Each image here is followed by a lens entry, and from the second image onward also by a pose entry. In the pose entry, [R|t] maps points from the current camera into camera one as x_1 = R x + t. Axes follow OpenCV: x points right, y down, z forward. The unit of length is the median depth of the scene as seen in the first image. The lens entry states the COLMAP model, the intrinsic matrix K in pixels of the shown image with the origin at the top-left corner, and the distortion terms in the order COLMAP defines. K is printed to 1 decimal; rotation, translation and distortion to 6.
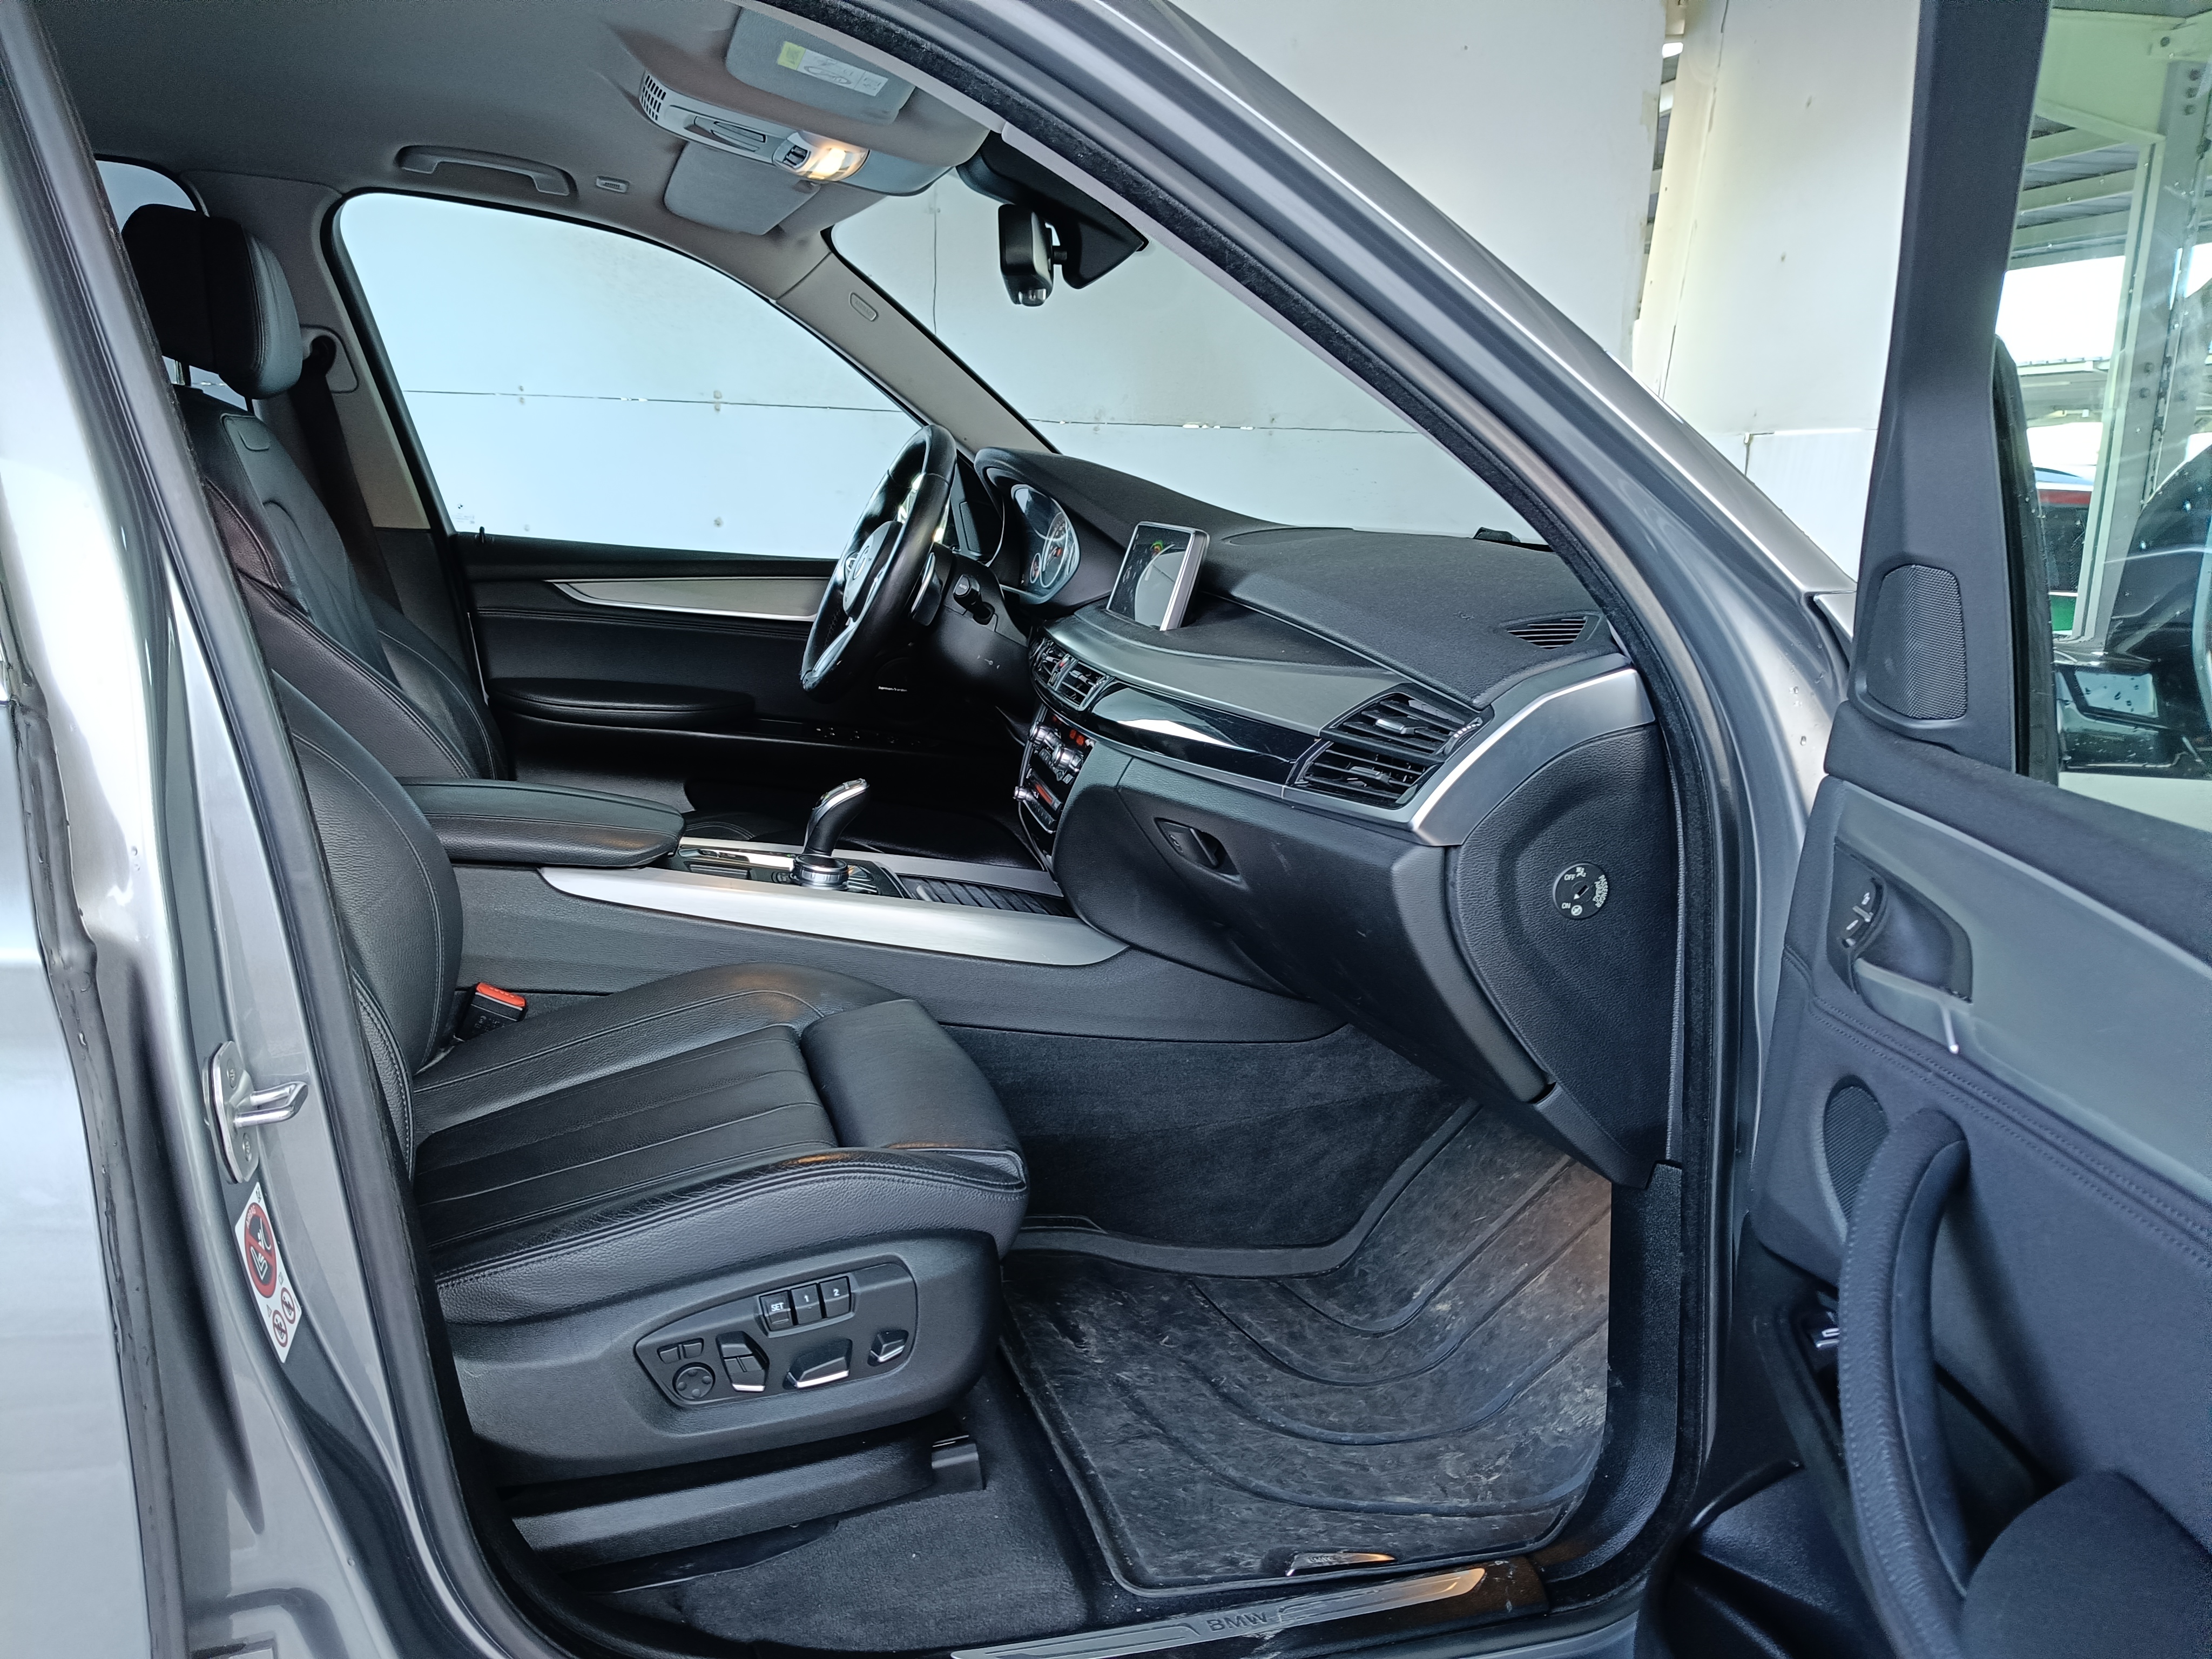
lens RADIAL K [[1660.8, 0, 1101.2], [0, 1660.8, 827.4], [0, 0, 1]] dist [0.042952, -0.071741]
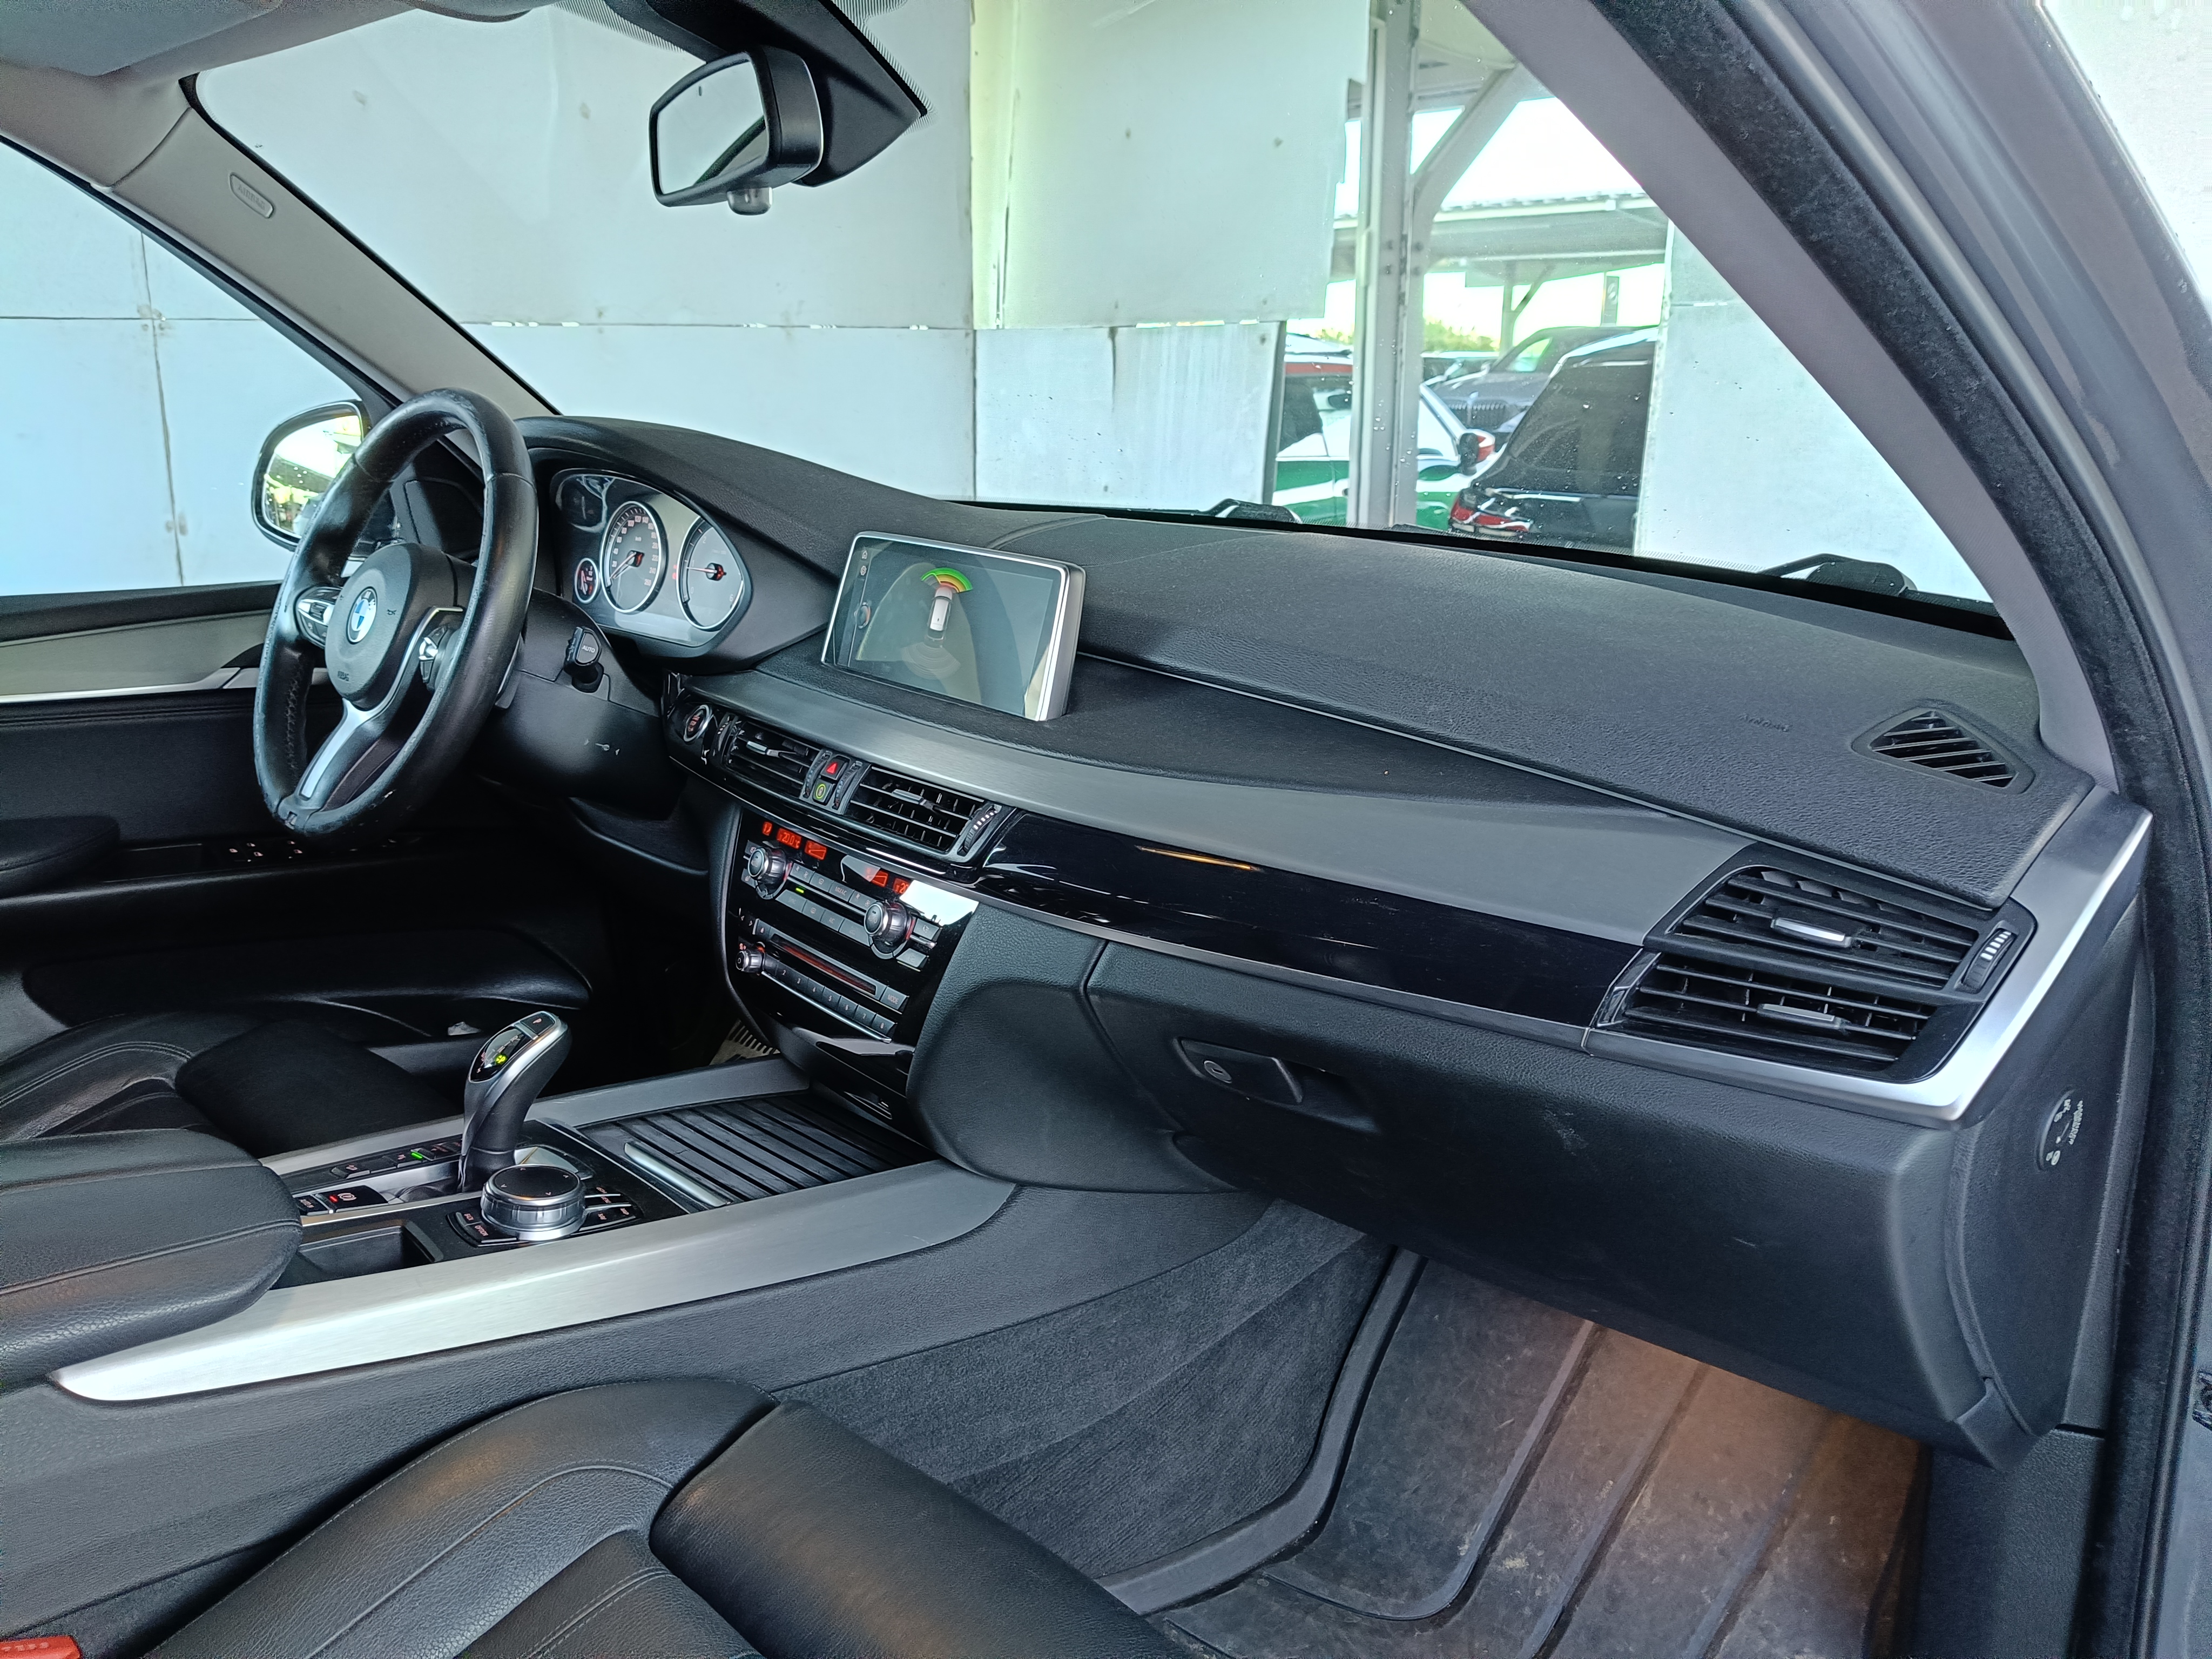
lens RADIAL K [[1675.6, 0, 1106.0], [0, 1675.6, 829.5], [0, 0, 1]] dist [0.005958, -0.011557]
pose [[0.881872, -0.155615, 0.445067, -0.241775], [0.121456, 0.987084, 0.104470, -0.142306], [-0.455576, -0.038073, 0.889382, 0.402074]]
